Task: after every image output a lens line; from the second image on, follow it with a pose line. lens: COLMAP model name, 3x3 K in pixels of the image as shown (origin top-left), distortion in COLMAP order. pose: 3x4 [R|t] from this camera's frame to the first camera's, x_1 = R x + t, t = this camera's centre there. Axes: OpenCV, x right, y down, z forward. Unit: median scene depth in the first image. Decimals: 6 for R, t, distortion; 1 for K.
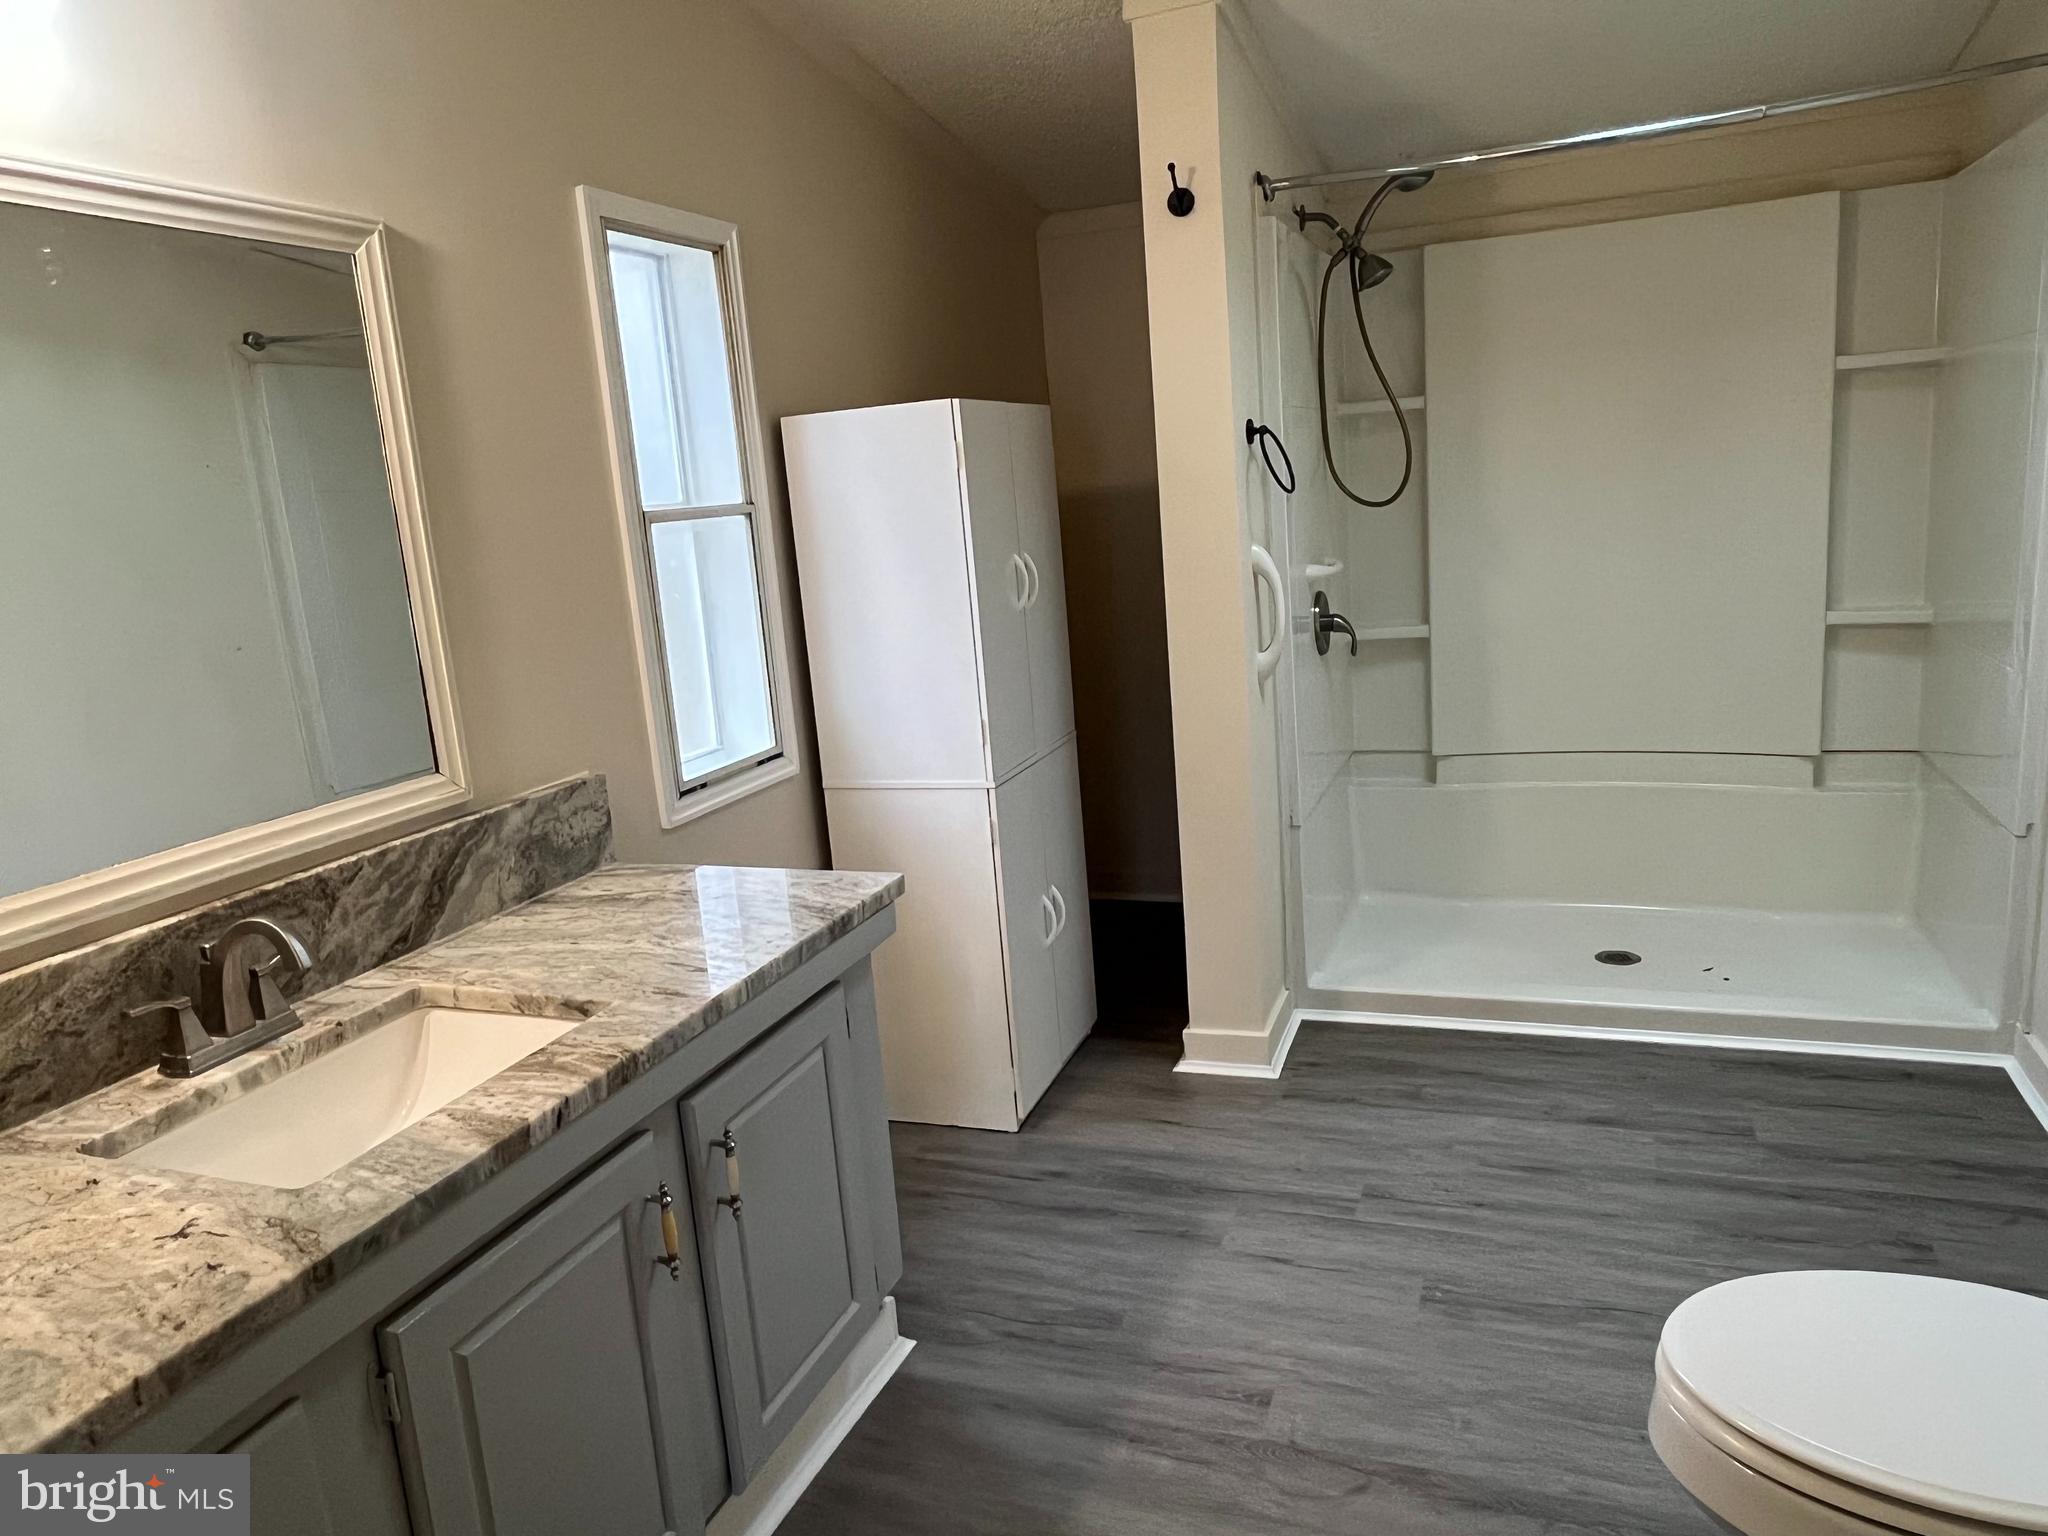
lens RADIAL K [[1359.2, 0, 1010.4], [0, 1359.2, 763.7], [0, 0, 1]] dist [-0.000974, -0.004610]
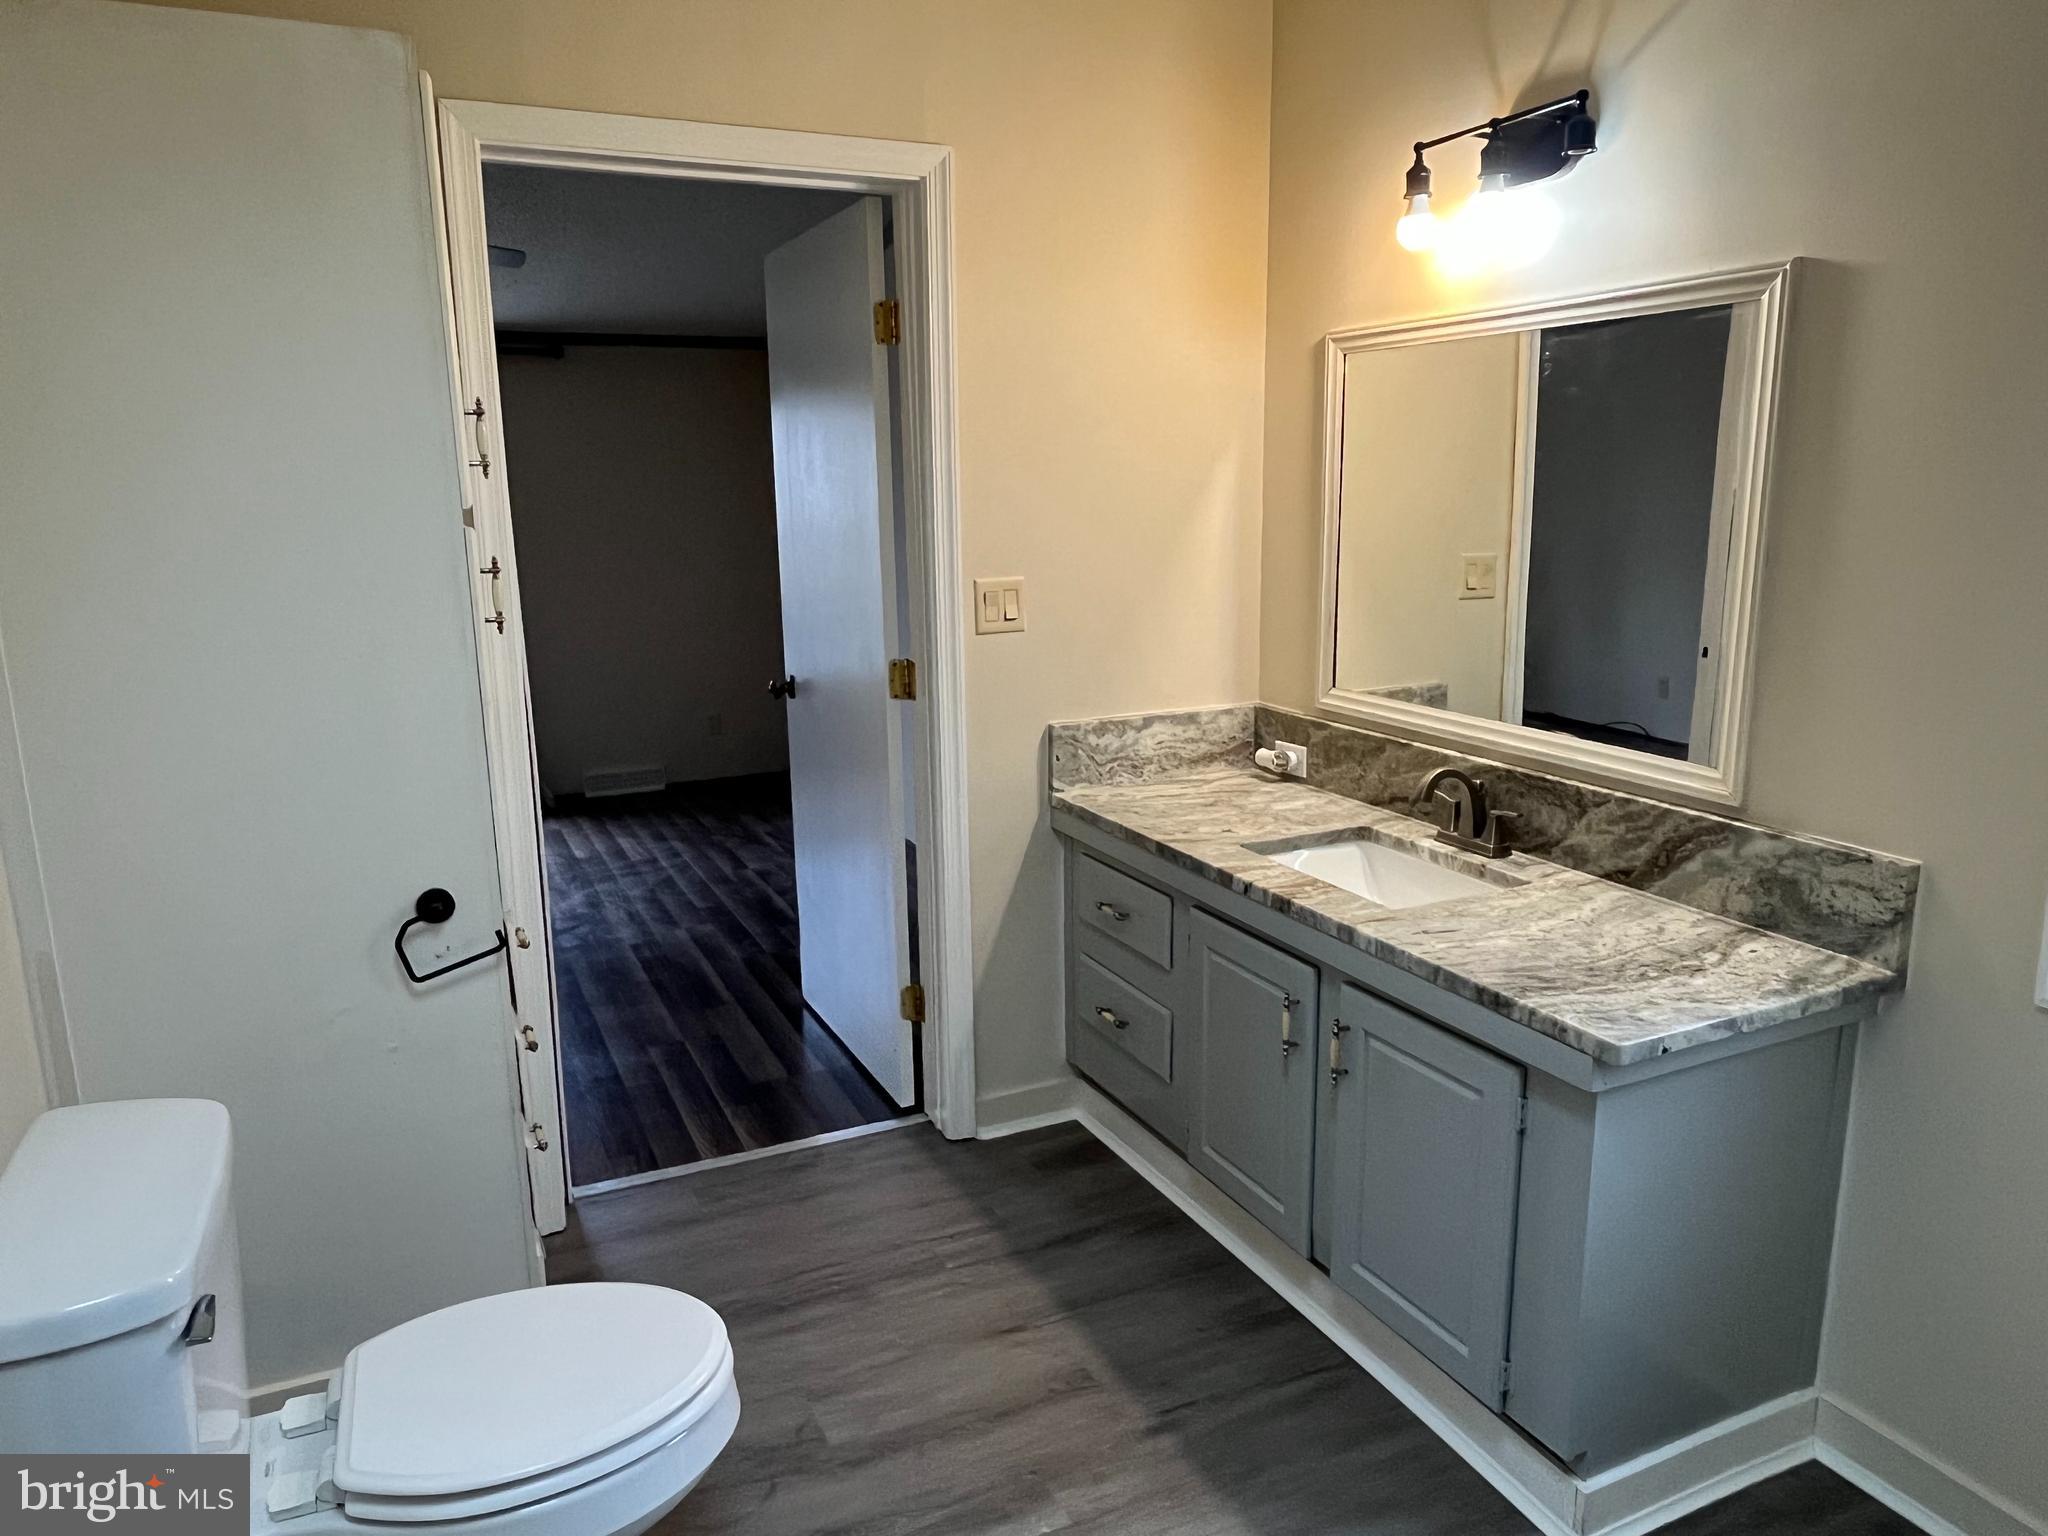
lens RADIAL K [[1359.2, 0, 1010.4], [0, 1359.2, 763.7], [0, 0, 1]] dist [-0.000974, -0.004610]
pose [[-0.682401, 0.235989, -0.691837, 0.779915], [-0.079778, 0.916756, 0.391400, -0.408092], [0.726612, 0.322285, -0.606768, 1.331481]]
